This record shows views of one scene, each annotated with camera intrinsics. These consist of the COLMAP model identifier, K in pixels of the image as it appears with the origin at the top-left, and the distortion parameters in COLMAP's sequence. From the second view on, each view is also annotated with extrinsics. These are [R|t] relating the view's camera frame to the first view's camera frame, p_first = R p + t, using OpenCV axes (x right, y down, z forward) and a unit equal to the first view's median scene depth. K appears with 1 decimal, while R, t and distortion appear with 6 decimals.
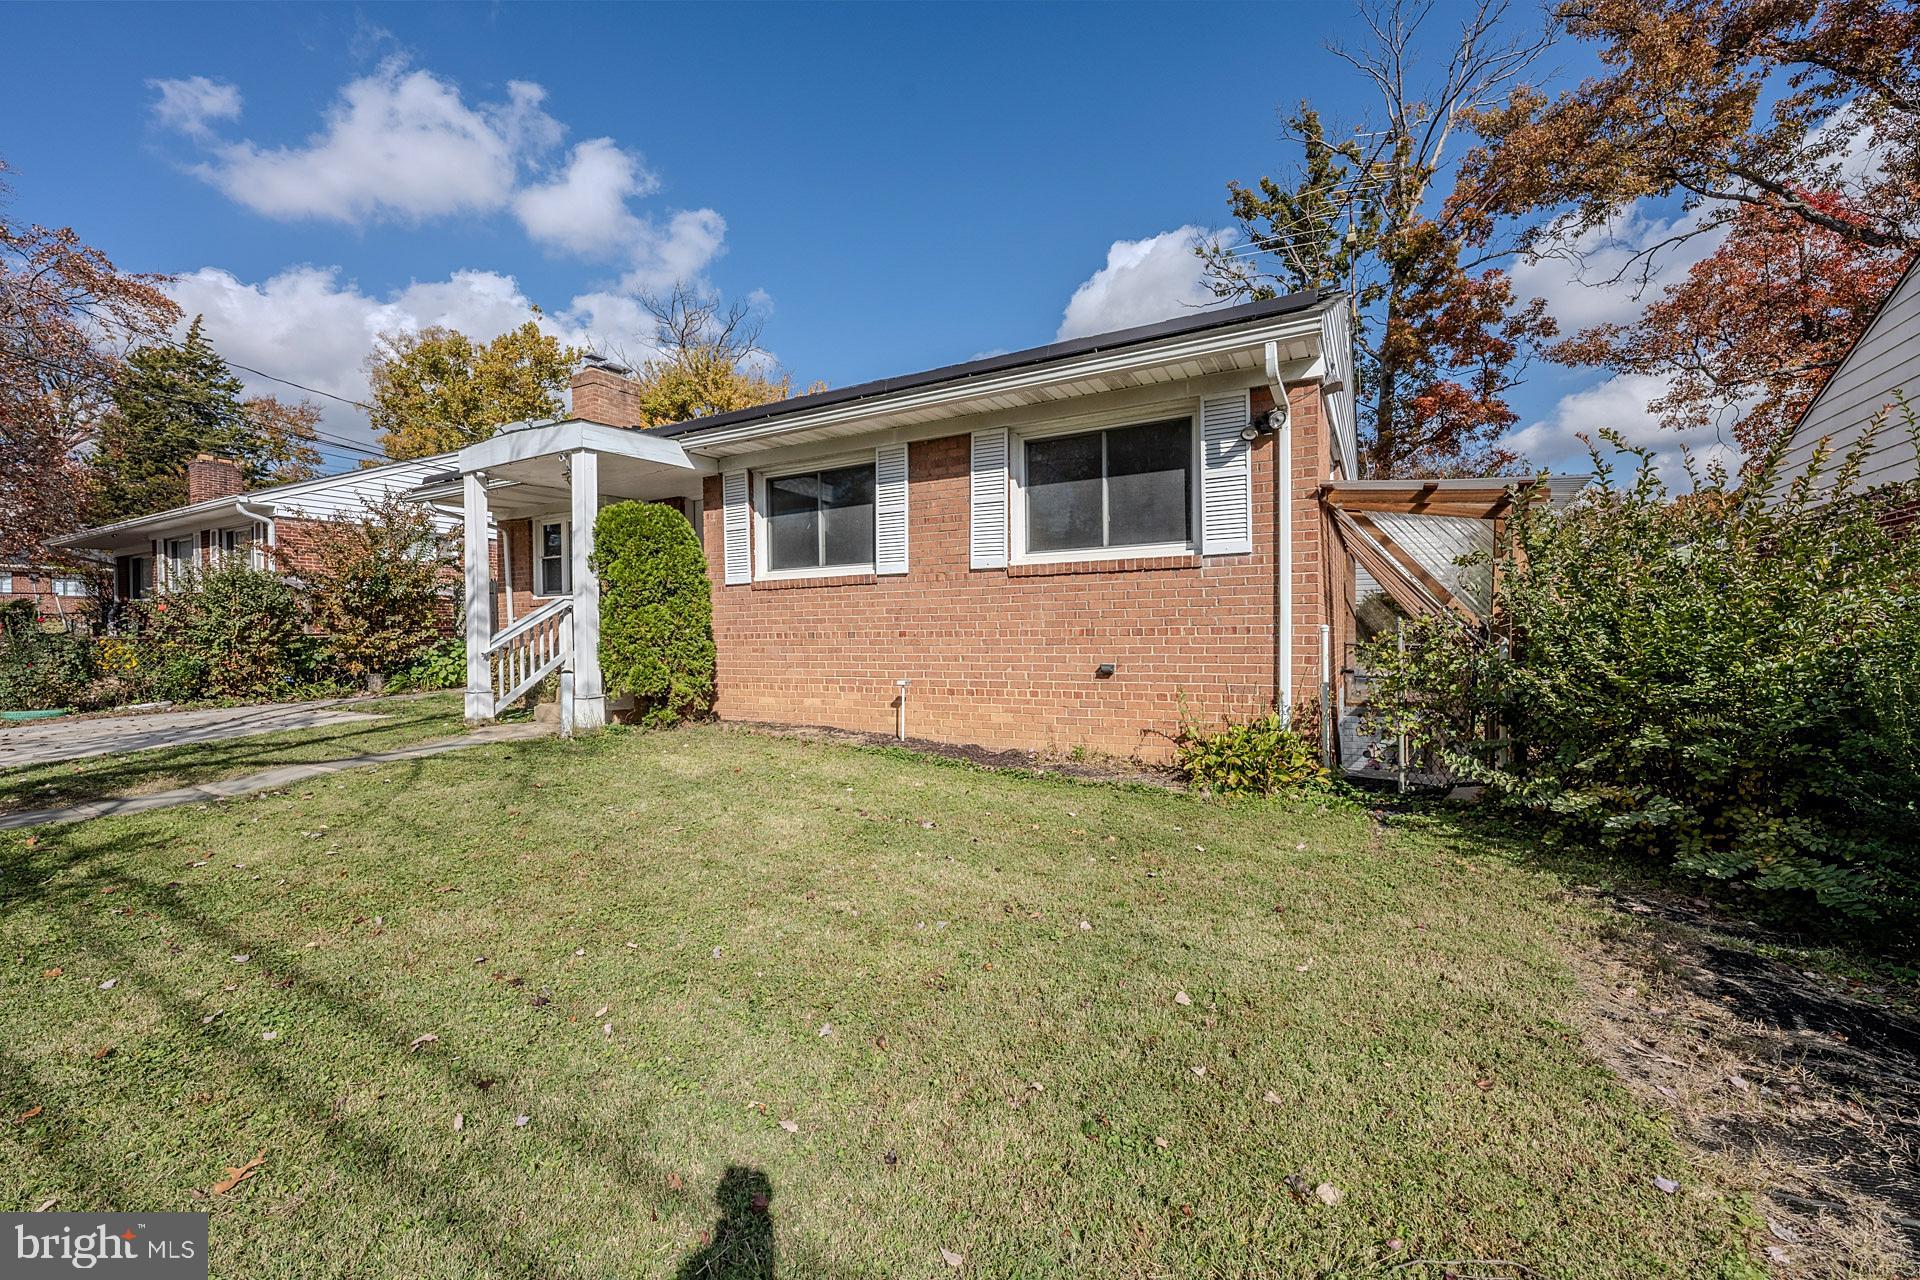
lens RADIAL K [[765.0, 0, 956.3], [0, 765.0, 646.8], [0, 0, 1]] dist [-0.008792, -0.000132]
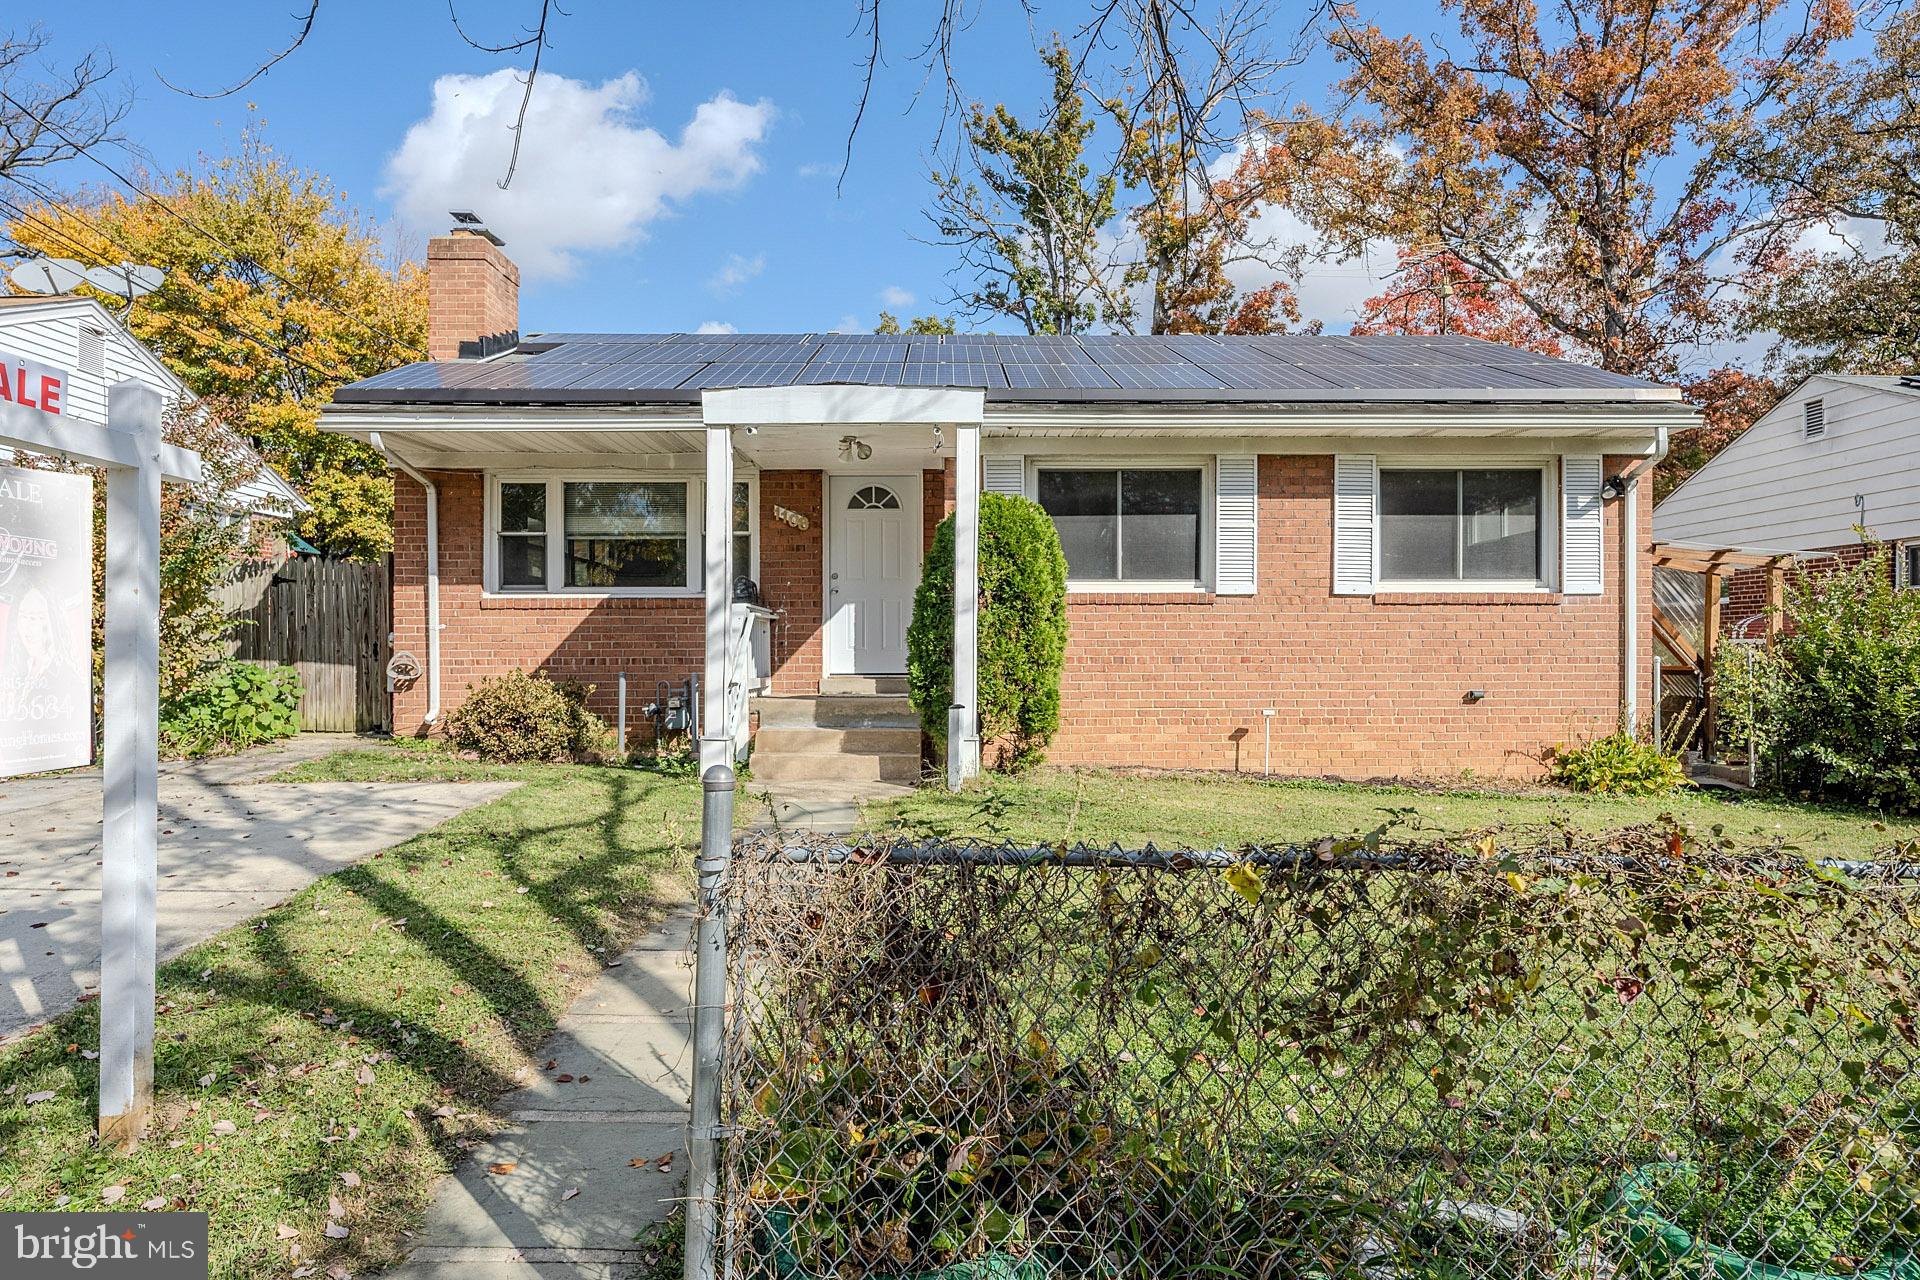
lens RADIAL K [[1078.2, 0, 961.0], [0, 1078.2, 639.7], [0, 0, 1]] dist [0.002978, 0.000313]
pose [[0.866396, 0.013234, 0.499182, -1.050549], [-0.001013, 0.999693, -0.024745, -0.008902], [-0.499356, 0.020934, 0.866144, 0.047091]]
